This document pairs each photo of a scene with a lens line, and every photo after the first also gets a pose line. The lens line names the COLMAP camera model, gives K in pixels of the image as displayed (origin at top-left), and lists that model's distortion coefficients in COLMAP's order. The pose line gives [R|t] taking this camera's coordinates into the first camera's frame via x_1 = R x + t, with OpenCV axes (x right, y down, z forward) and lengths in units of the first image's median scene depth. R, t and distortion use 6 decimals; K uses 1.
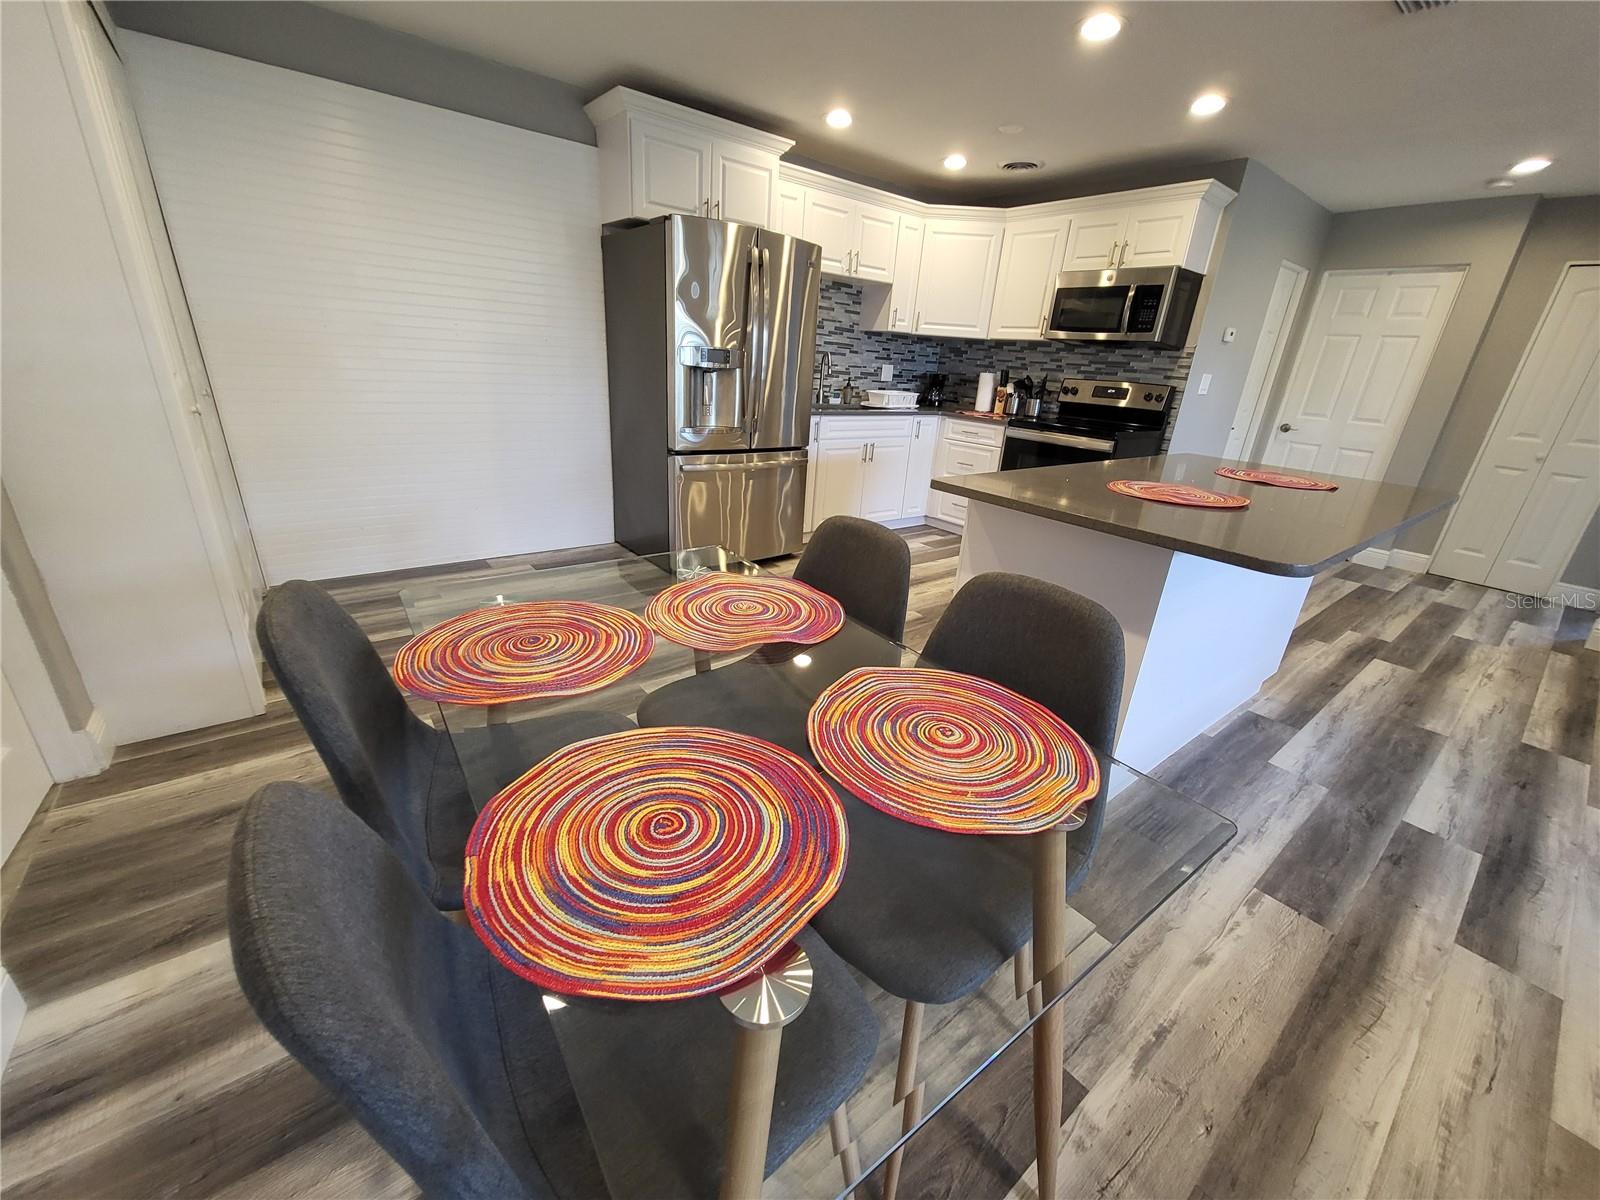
lens RADIAL K [[625.4, 0, 801.0], [0, 625.4, 608.7], [0, 0, 1]] dist [-0.002333, -0.001047]
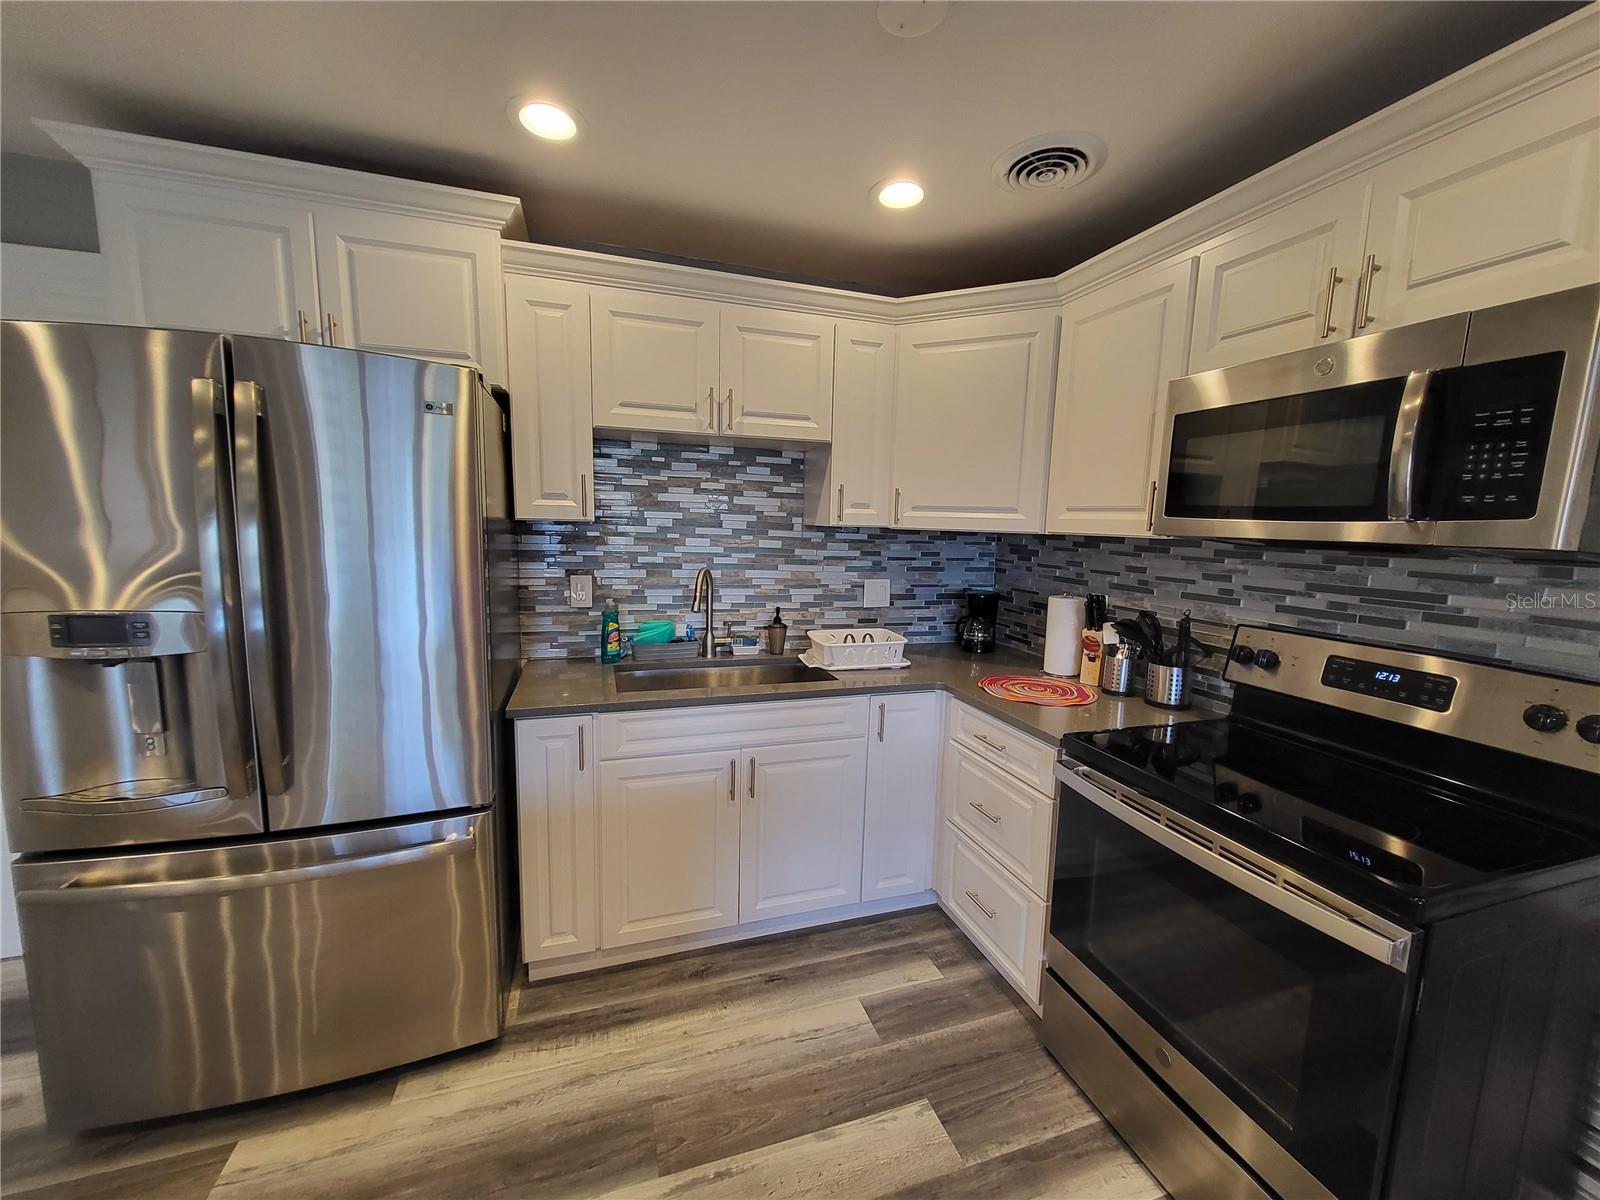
lens RADIAL K [[628.3, 0, 801.3], [0, 628.3, 604.5], [0, 0, 1]] dist [-0.000826, -0.000374]
pose [[0.940925, 0.005298, -0.338573, 0.305286], [-0.093536, 0.965040, -0.244844, -0.265335], [0.325440, 0.262048, 0.908526, 0.564679]]
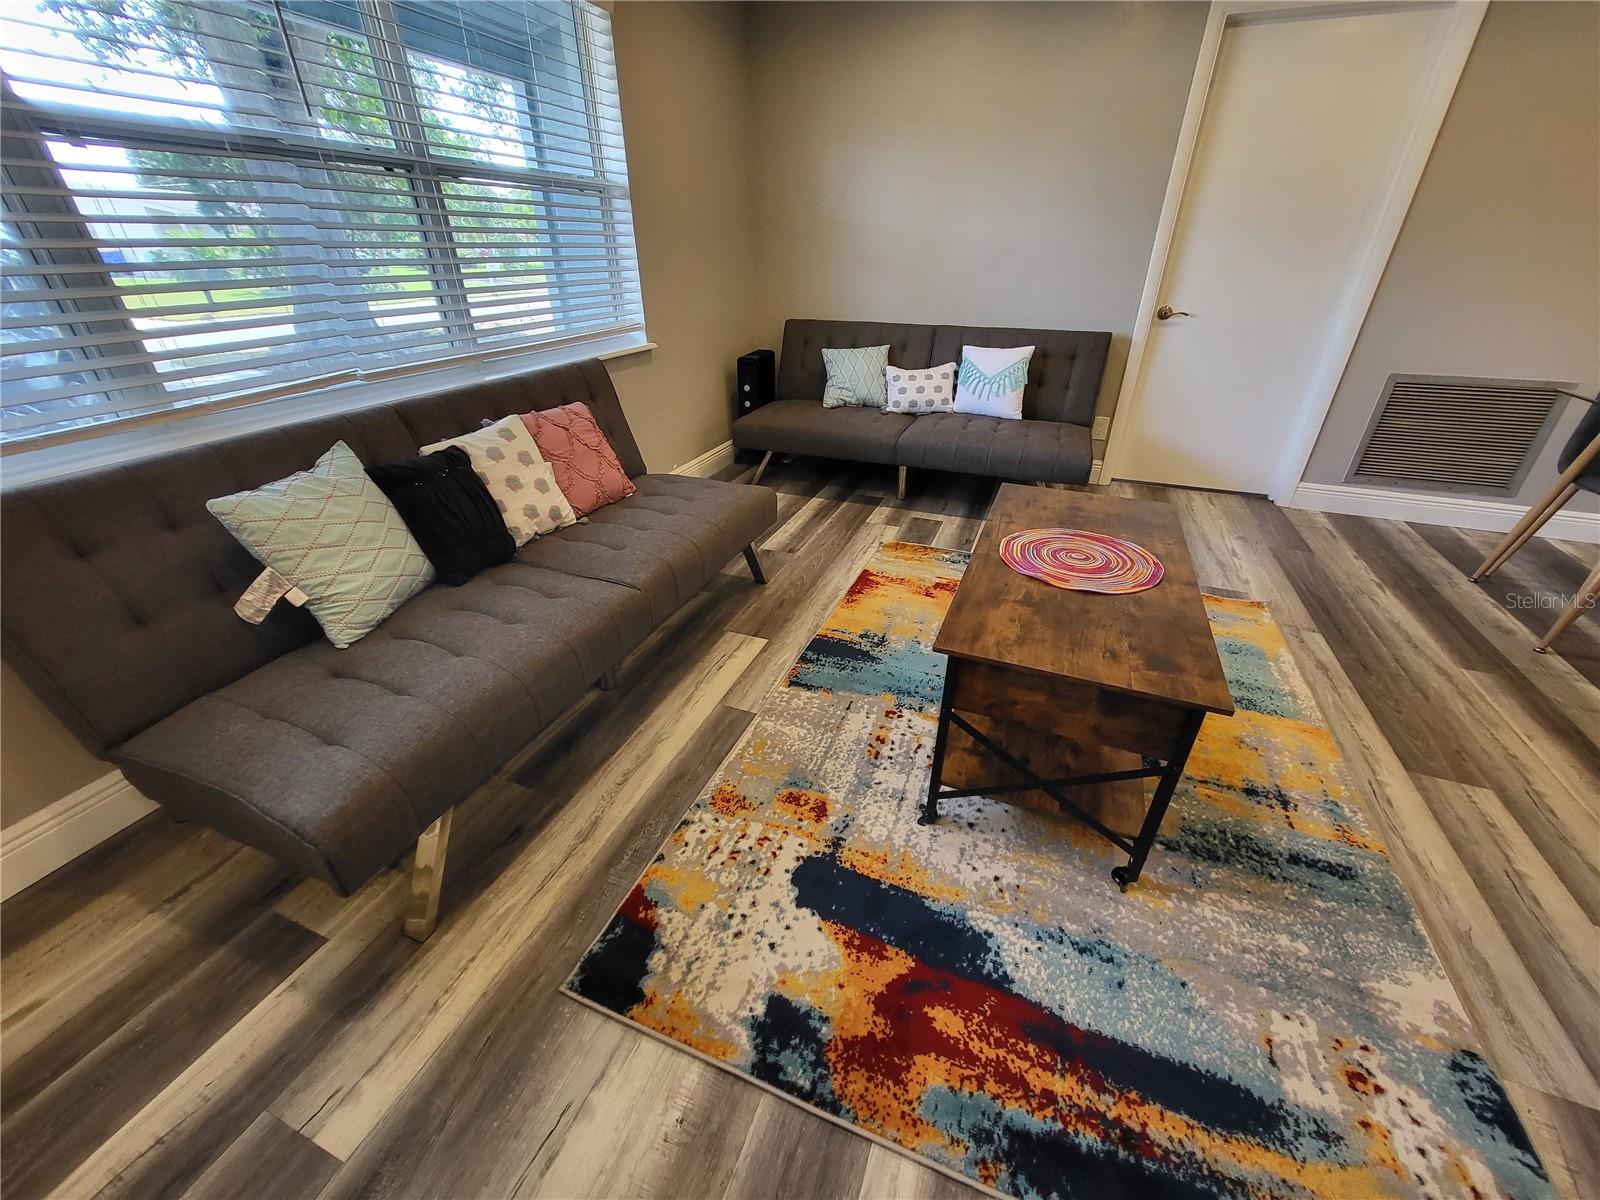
lens RADIAL K [[628.2, 0, 806.2], [0, 628.2, 603.2], [0, 0, 1]] dist [0.000401, -0.000093]
pose [[-0.857237, 0.193479, -0.477190, 0.809892], [-0.248083, 0.656891, 0.712003, -0.016740], [0.451219, 0.728739, -0.515113, 0.191845]]
